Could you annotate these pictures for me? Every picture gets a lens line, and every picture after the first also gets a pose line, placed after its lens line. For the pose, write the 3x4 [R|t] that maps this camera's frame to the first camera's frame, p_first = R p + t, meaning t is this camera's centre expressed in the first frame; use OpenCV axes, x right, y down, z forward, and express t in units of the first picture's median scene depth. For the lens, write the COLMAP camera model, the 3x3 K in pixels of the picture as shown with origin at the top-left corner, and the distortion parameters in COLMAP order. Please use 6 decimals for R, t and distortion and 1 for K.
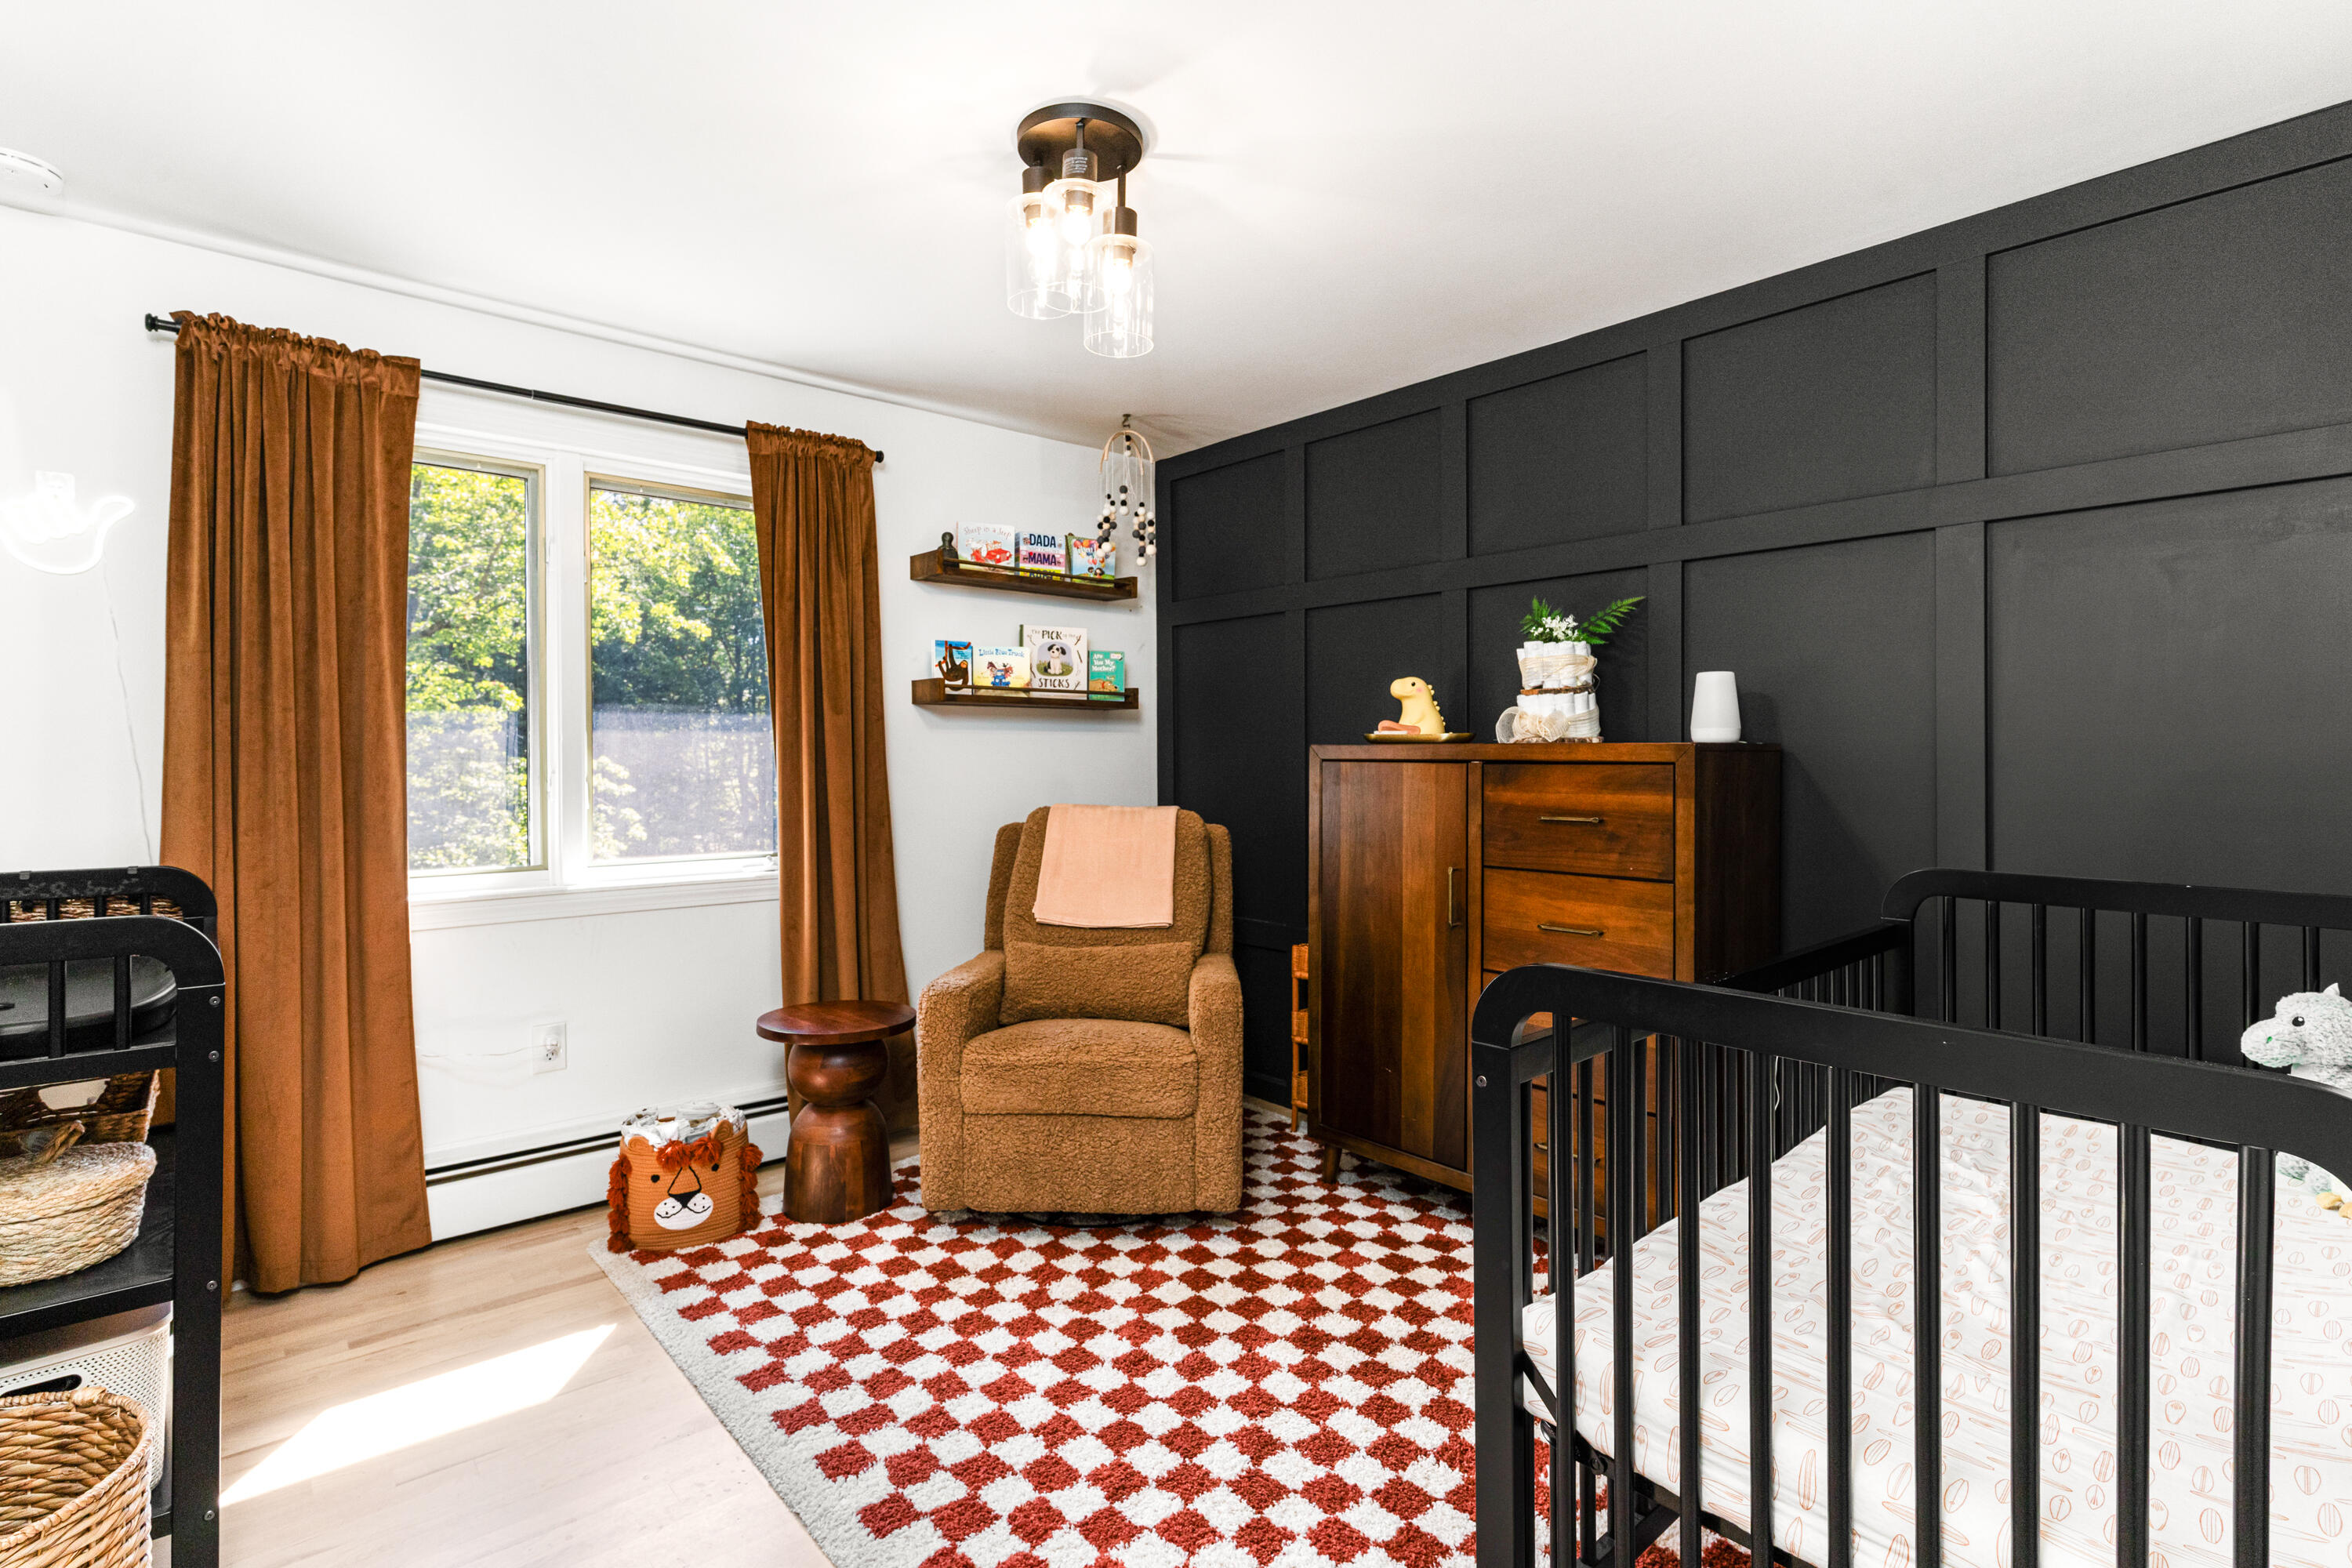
lens RADIAL K [[1139.4, 0, 1176.1], [0, 1139.4, 771.8], [0, 0, 1]] dist [0.000912, -0.001336]
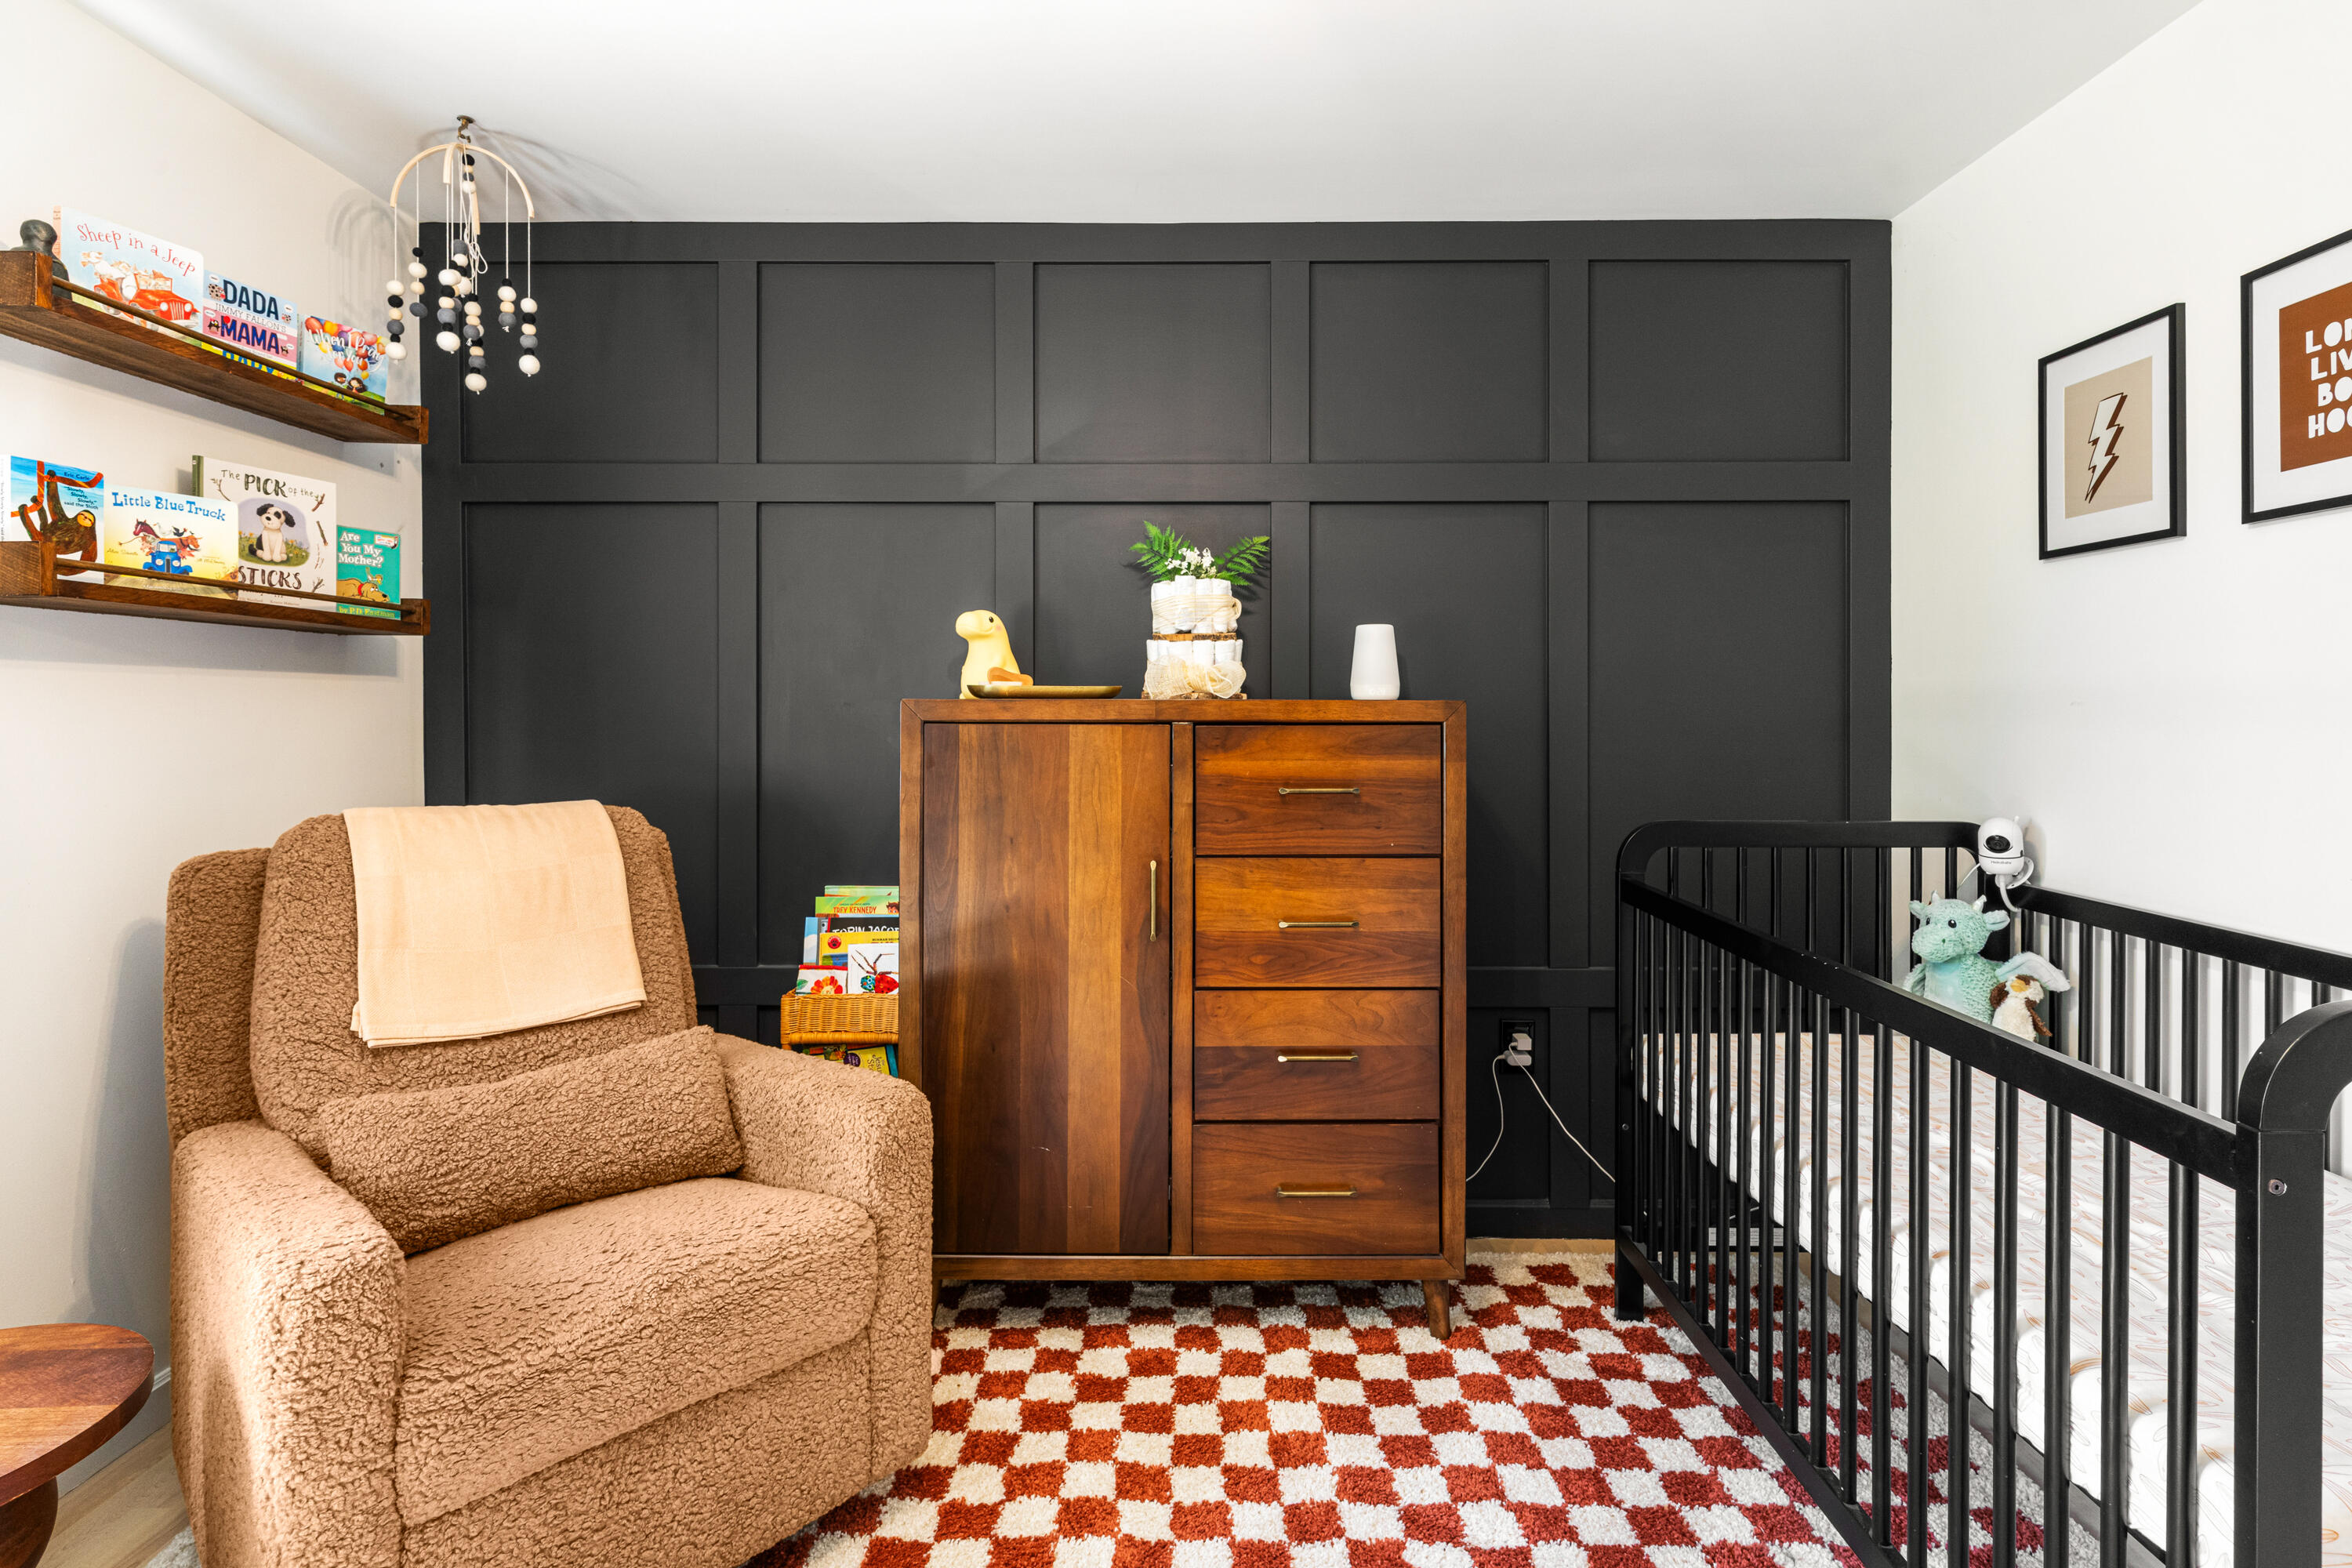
lens RADIAL K [[1139.4, 0, 1182.4], [0, 1139.4, 719.4], [0, 0, 1]] dist [0.000912, -0.001336]
pose [[0.660817, -0.004198, 0.750535, -0.306544], [0.012278, 0.999911, -0.005217, -0.006649], [-0.750447, 0.012663, 0.660810, 0.465297]]
